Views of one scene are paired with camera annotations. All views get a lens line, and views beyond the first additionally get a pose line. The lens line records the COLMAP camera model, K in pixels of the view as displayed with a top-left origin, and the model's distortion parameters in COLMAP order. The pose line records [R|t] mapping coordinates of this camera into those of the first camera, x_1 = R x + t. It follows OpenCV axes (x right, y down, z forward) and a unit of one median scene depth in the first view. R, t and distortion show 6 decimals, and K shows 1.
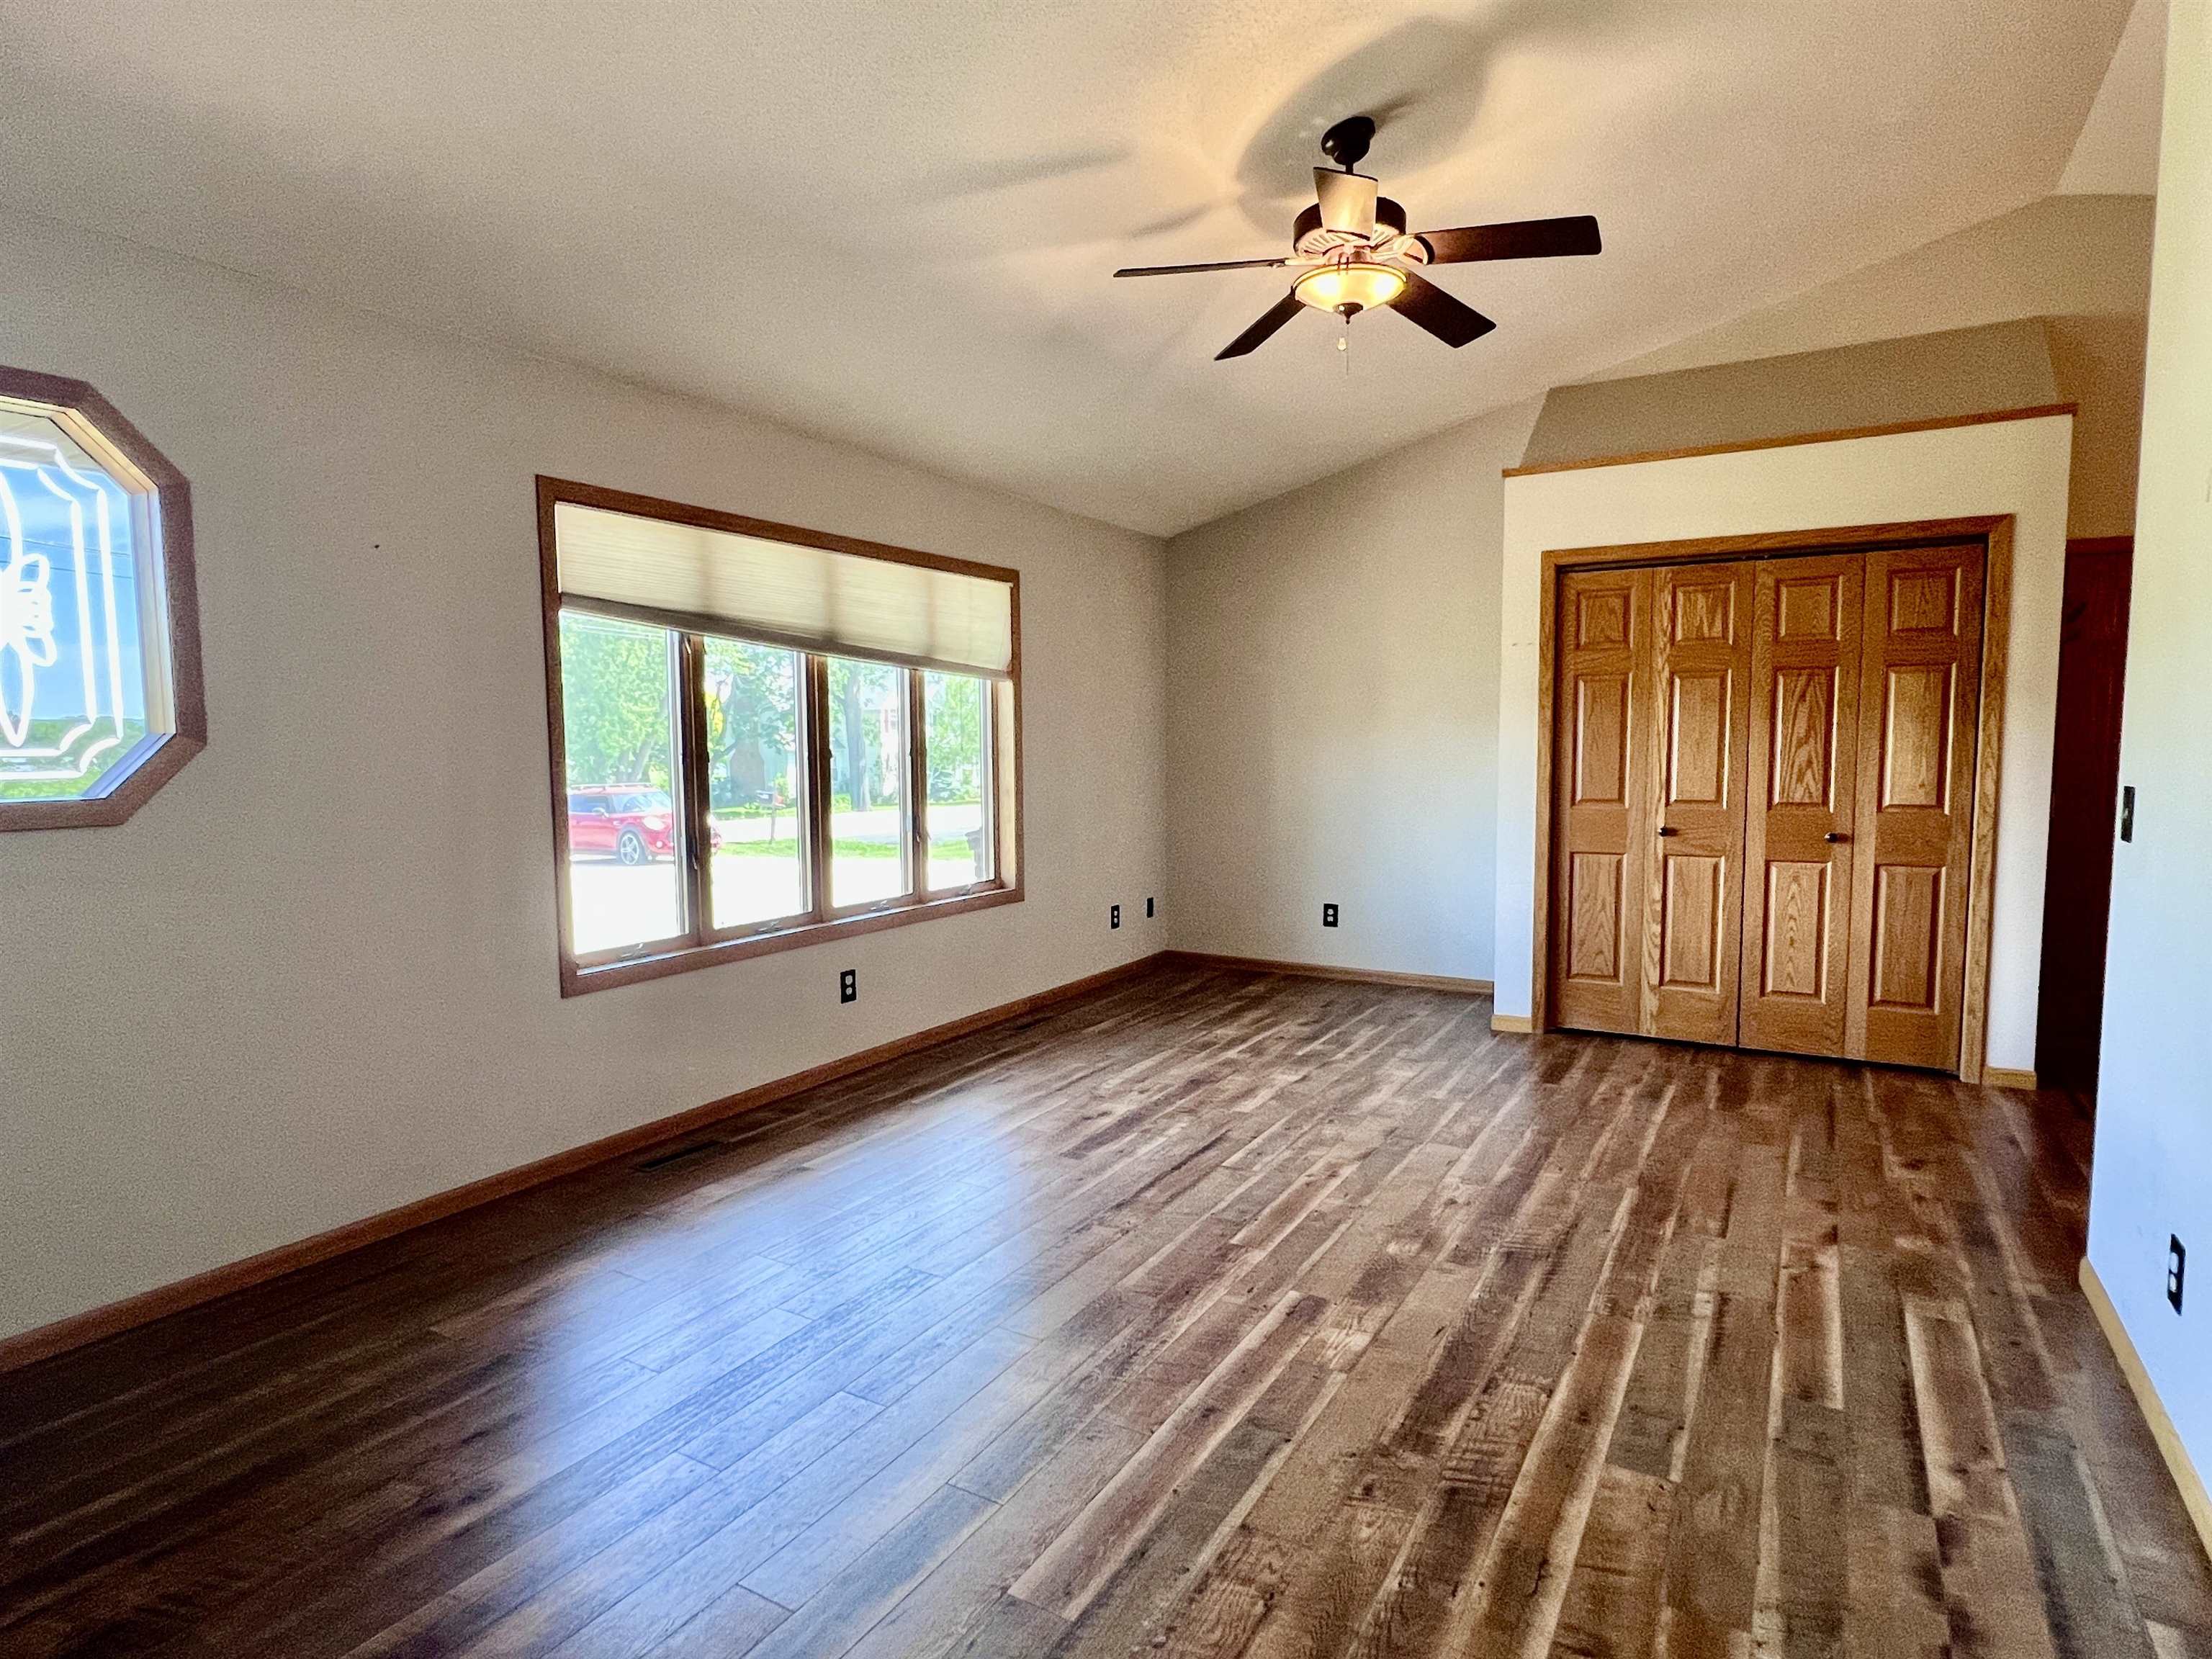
lens RADIAL K [[1208.3, 0, 1098.2], [0, 1208.3, 834.2], [0, 0, 1]] dist [-0.001765, 0.000442]
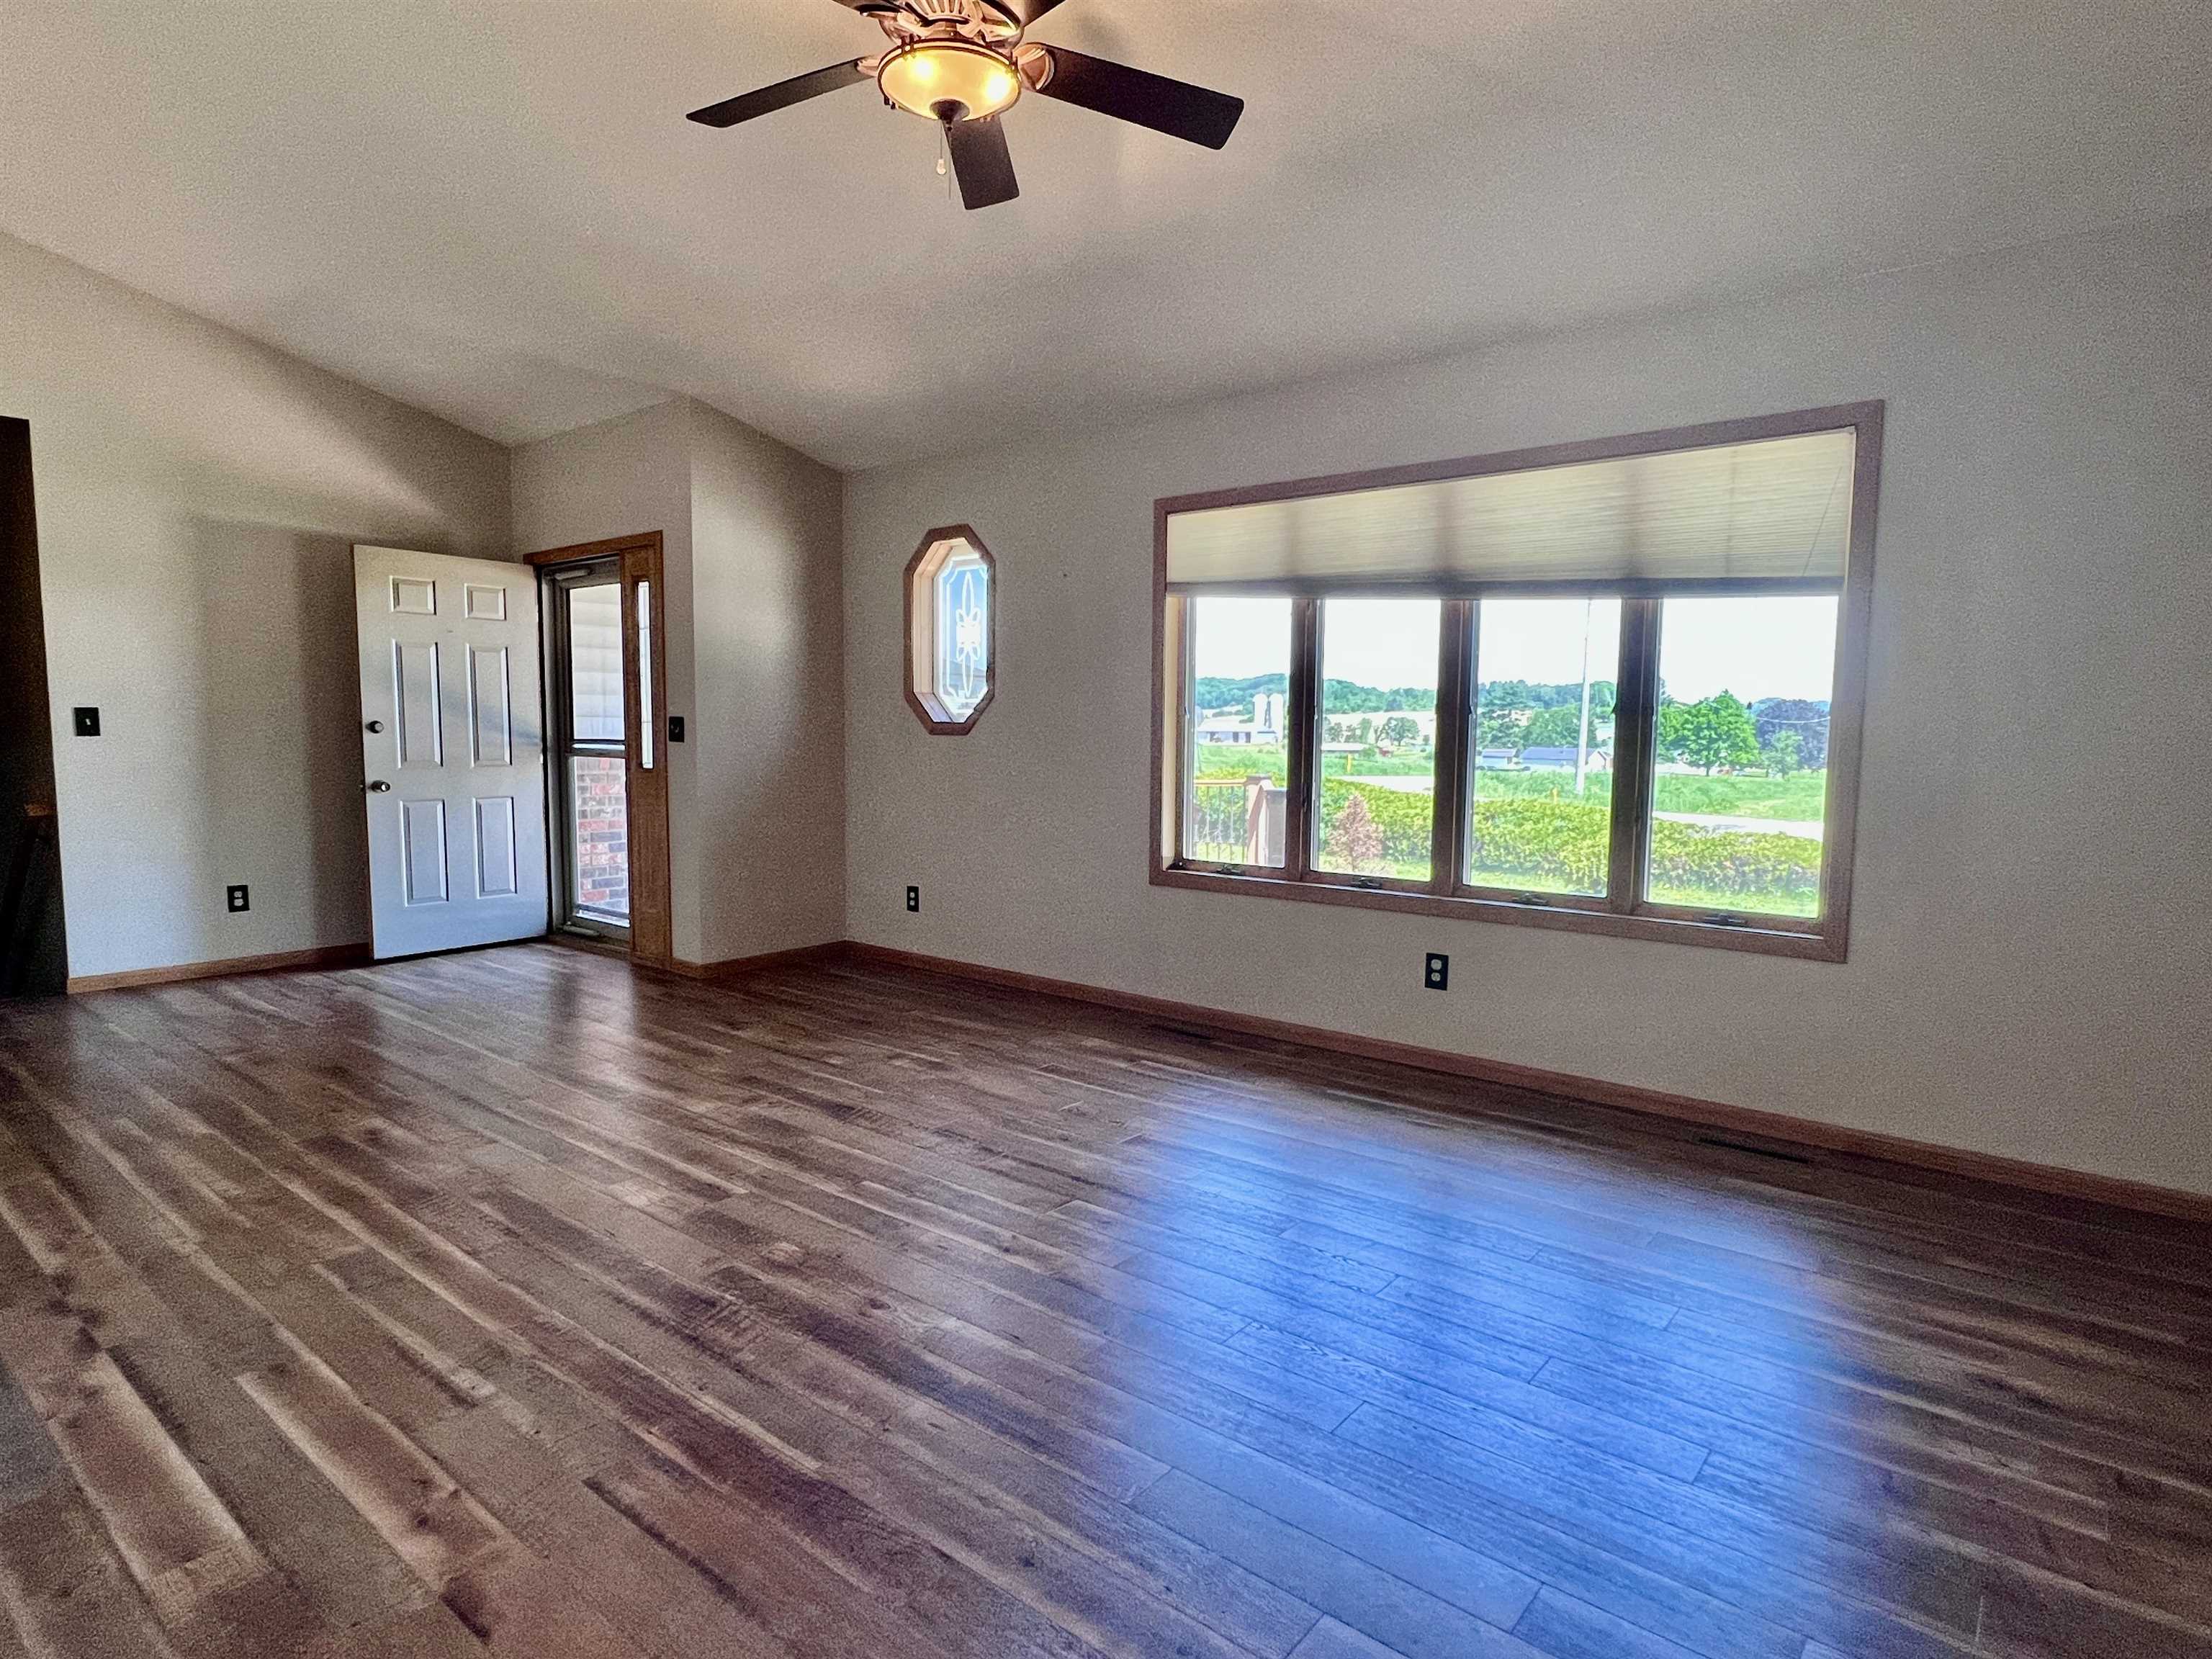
lens RADIAL K [[1208.3, 0, 1098.2], [0, 1208.3, 834.2], [0, 0, 1]] dist [-0.001765, 0.000442]
pose [[-0.149667, 0.095700, -0.984094, 1.166611], [-0.090141, 0.989839, 0.109968, -0.082622], [0.984619, 0.105166, -0.139520, 1.459642]]
